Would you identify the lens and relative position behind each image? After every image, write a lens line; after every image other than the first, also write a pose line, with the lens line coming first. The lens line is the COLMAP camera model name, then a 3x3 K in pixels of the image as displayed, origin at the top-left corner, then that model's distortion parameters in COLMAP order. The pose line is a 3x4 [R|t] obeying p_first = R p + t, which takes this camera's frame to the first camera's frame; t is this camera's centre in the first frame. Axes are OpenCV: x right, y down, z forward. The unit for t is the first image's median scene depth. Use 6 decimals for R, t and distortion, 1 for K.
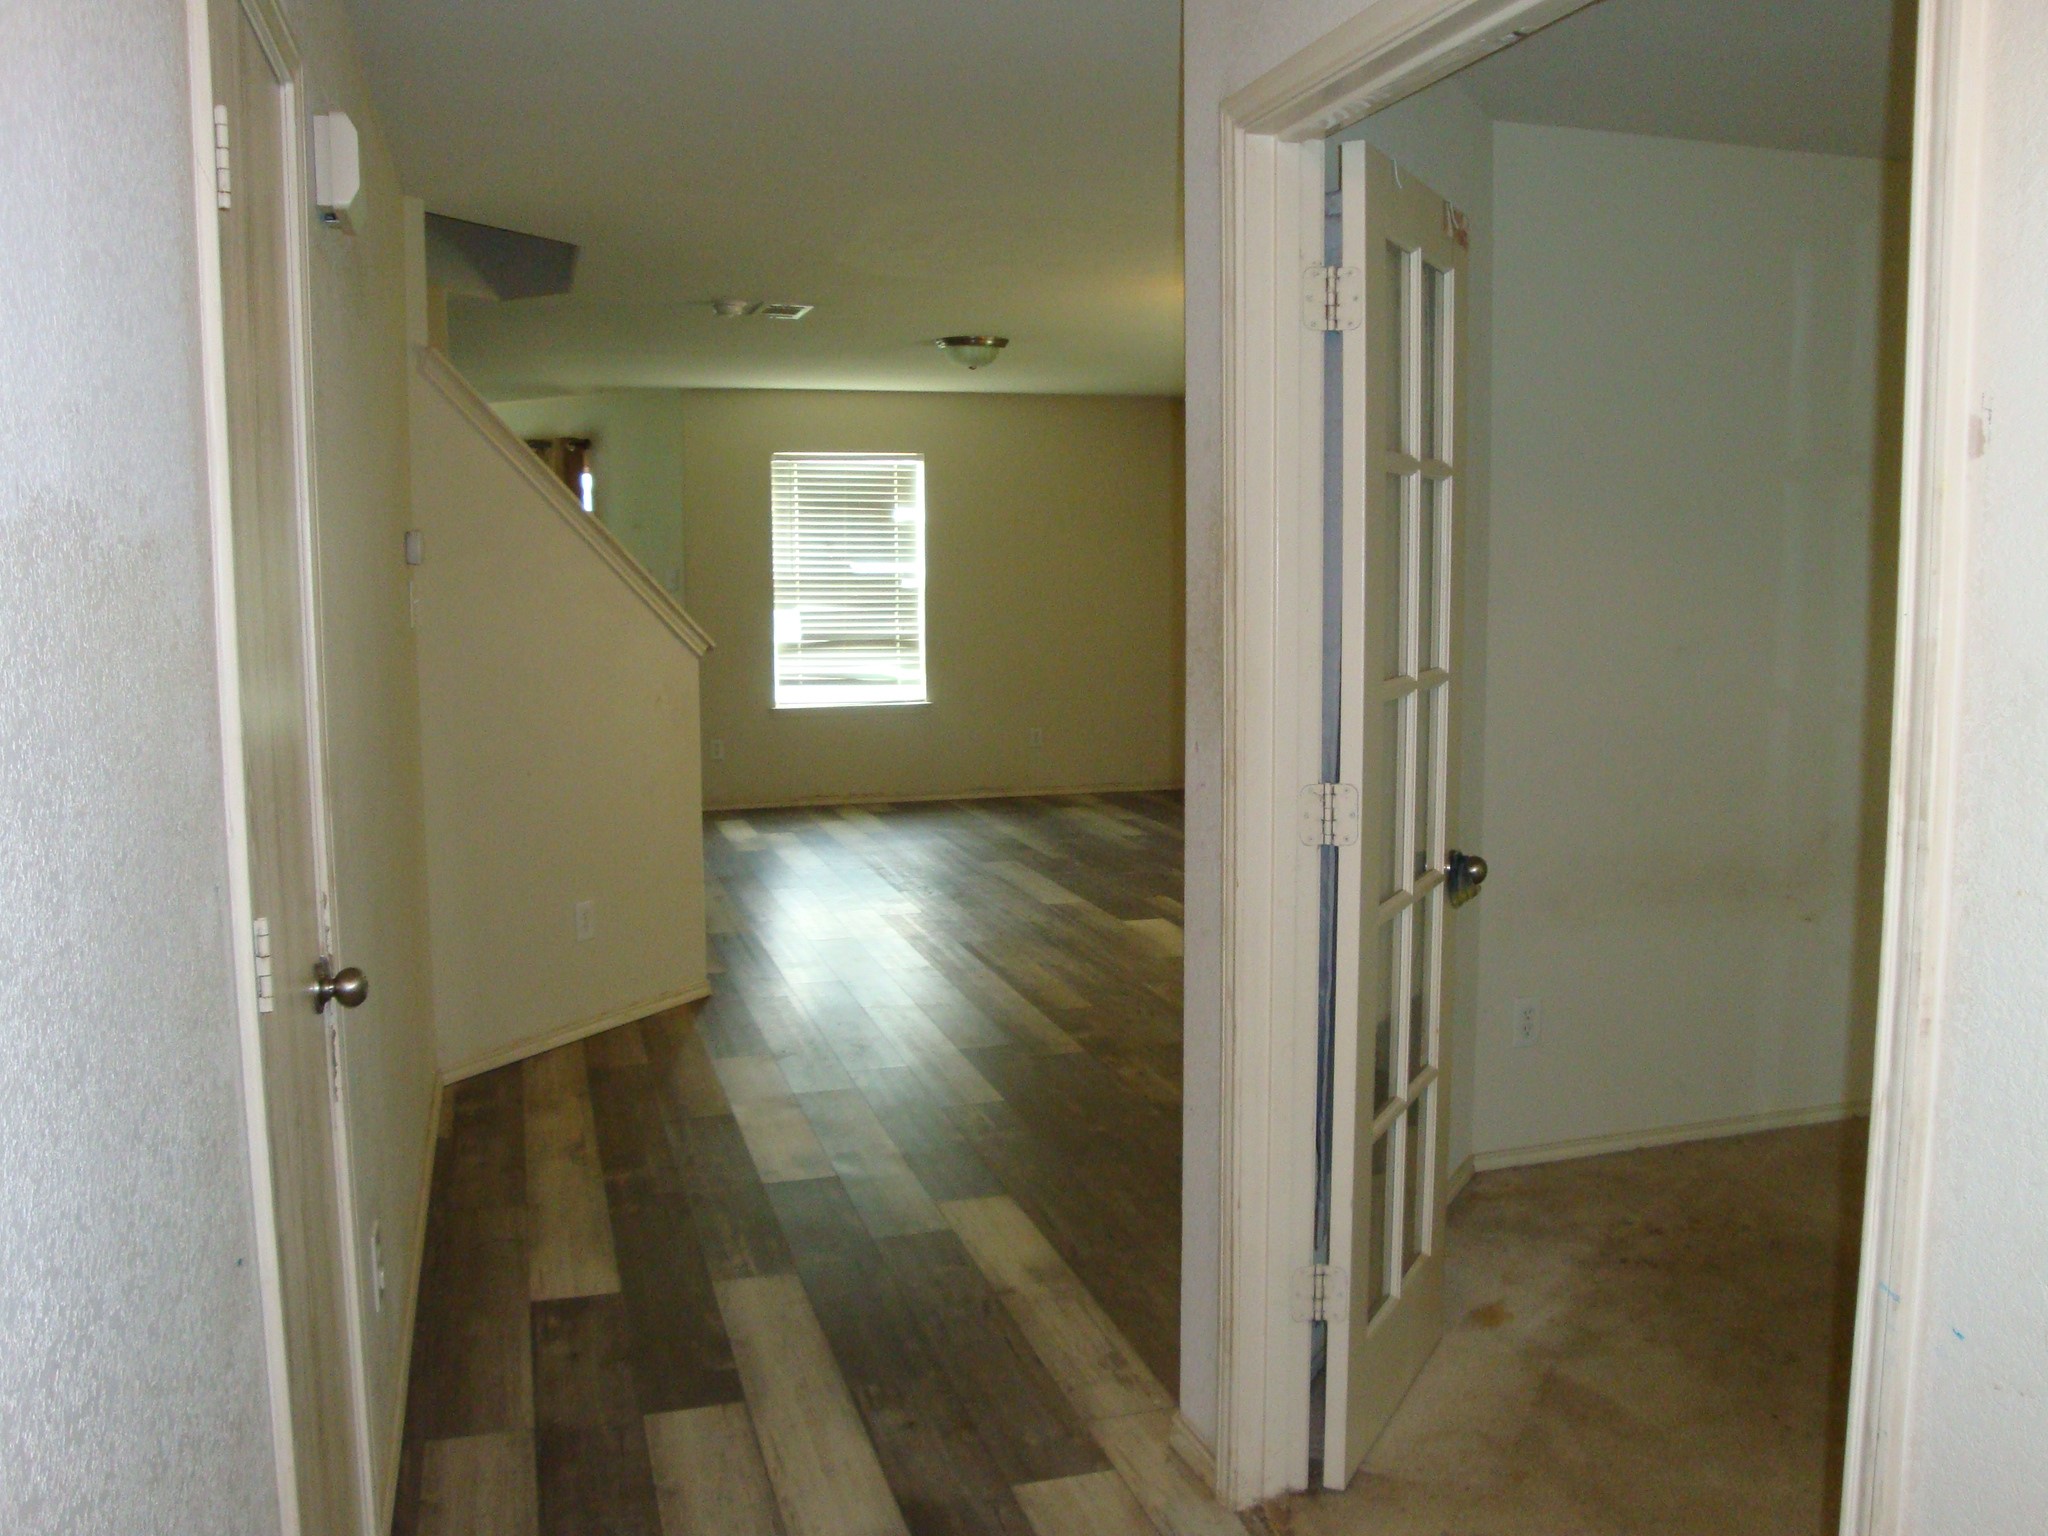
lens RADIAL K [[1741.9, 0, 1025.2], [0, 1741.9, 777.8], [0, 0, 1]] dist [-0.145859, 0.129942]
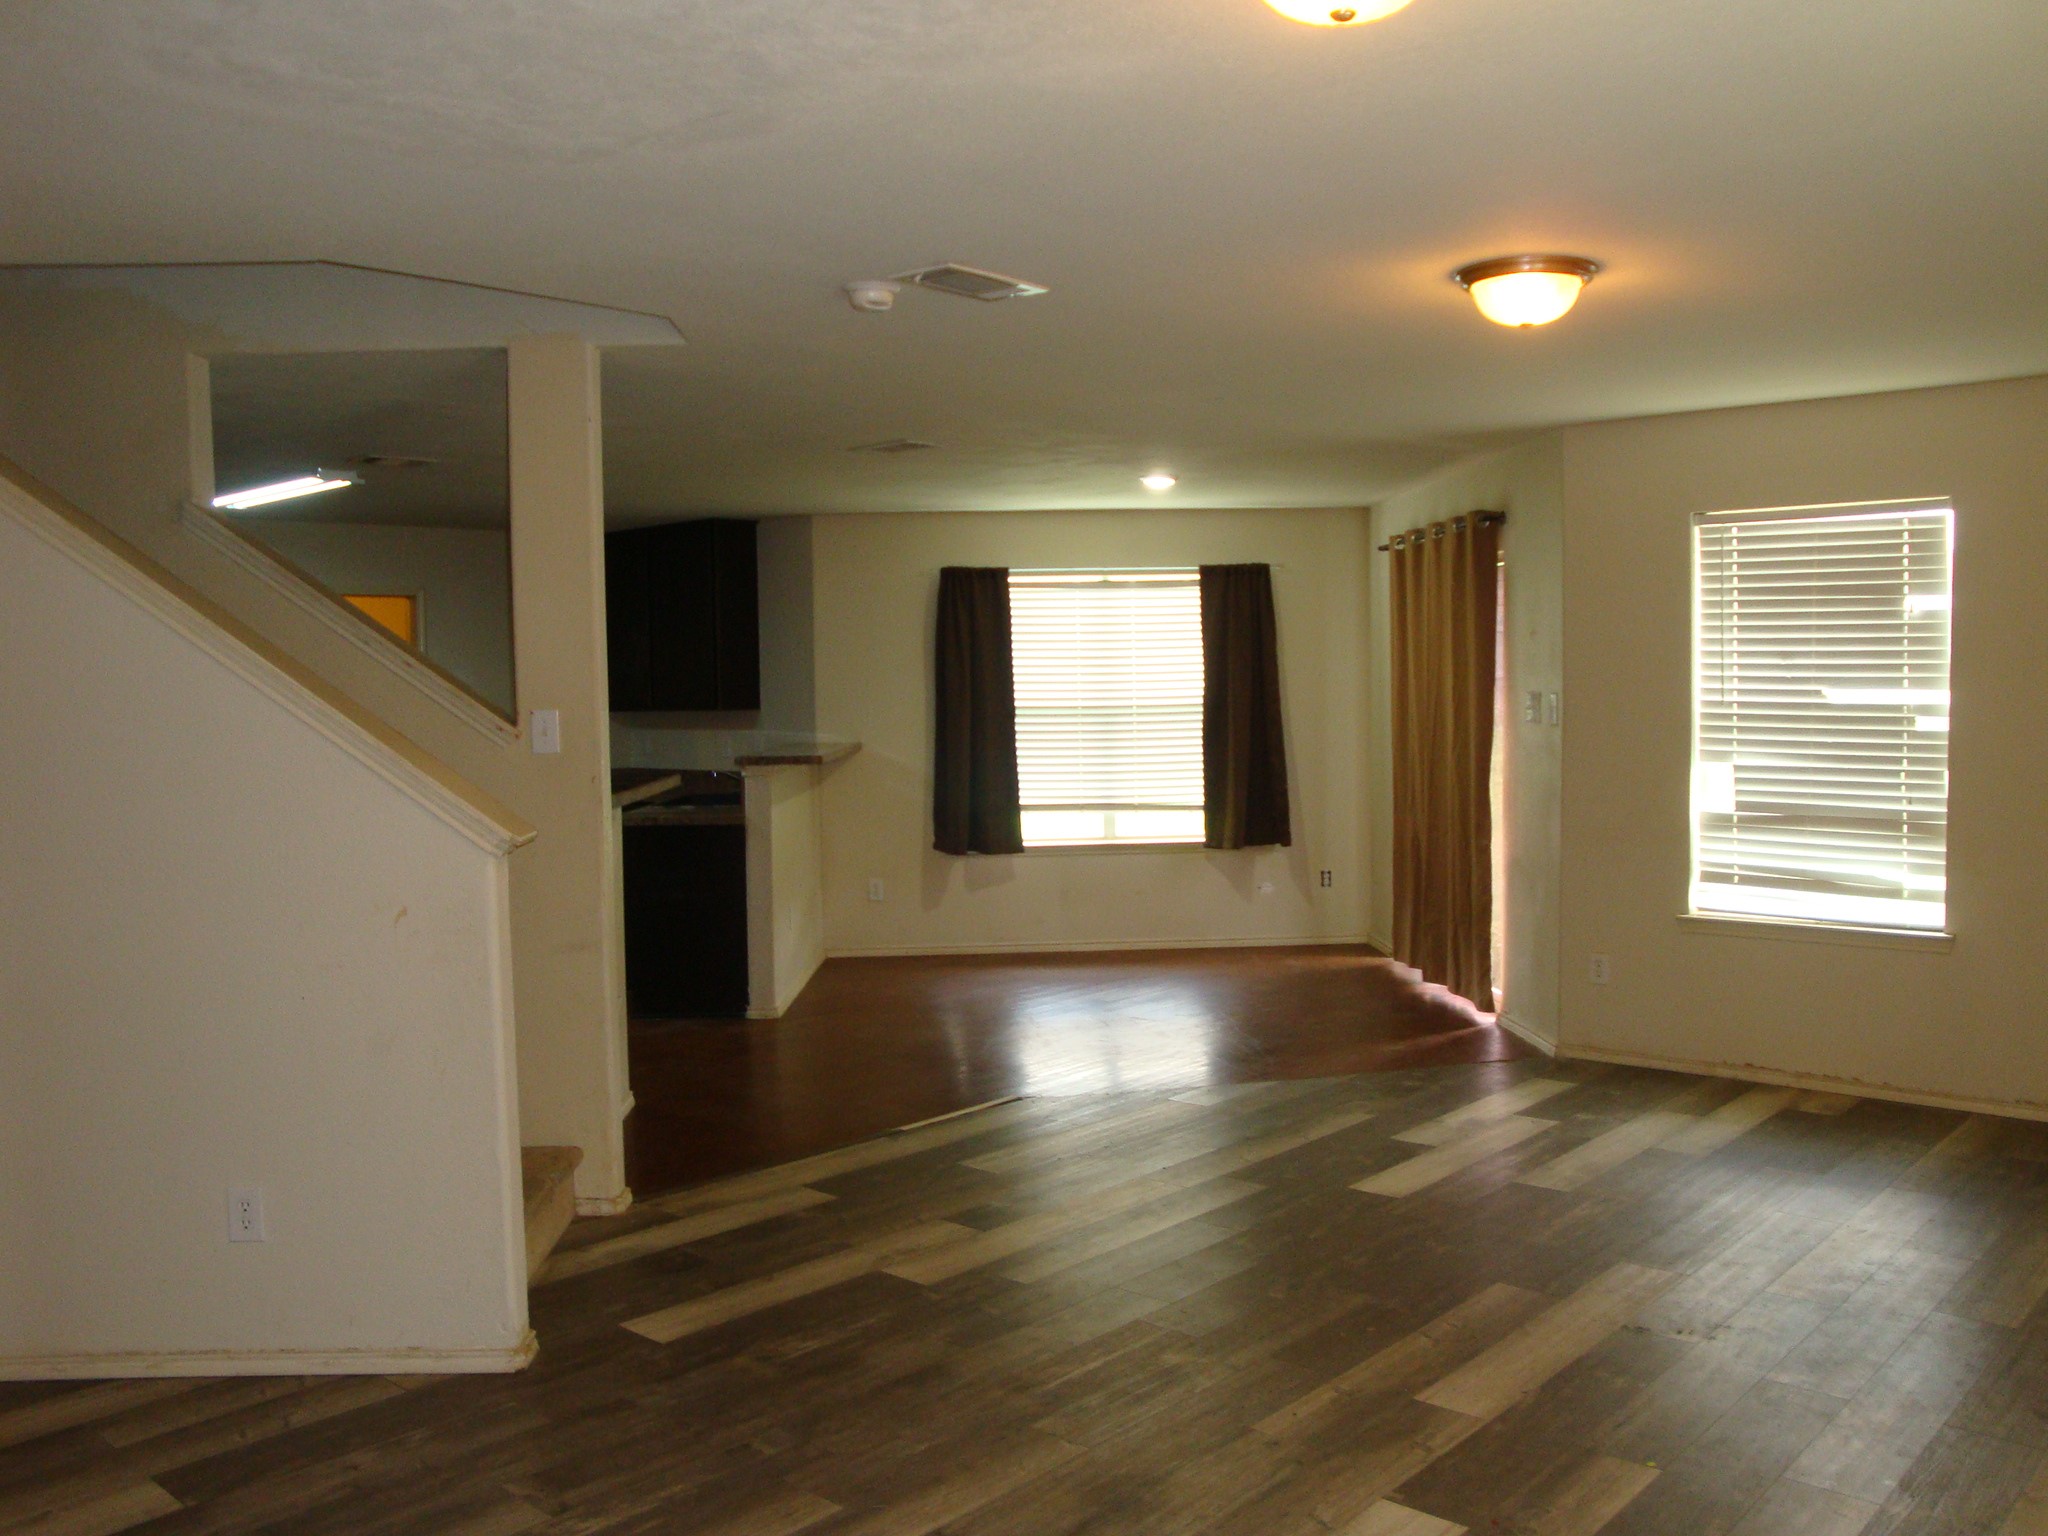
lens RADIAL K [[1741.9, 0, 1025.2], [0, 1741.9, 777.8], [0, 0, 1]] dist [-0.145859, 0.129942]
pose [[0.517857, 0.049566, -0.854030, 0.257897], [-0.096197, 0.995362, -0.000562, -0.066055], [0.850041, 0.082446, 0.520224, 0.464398]]
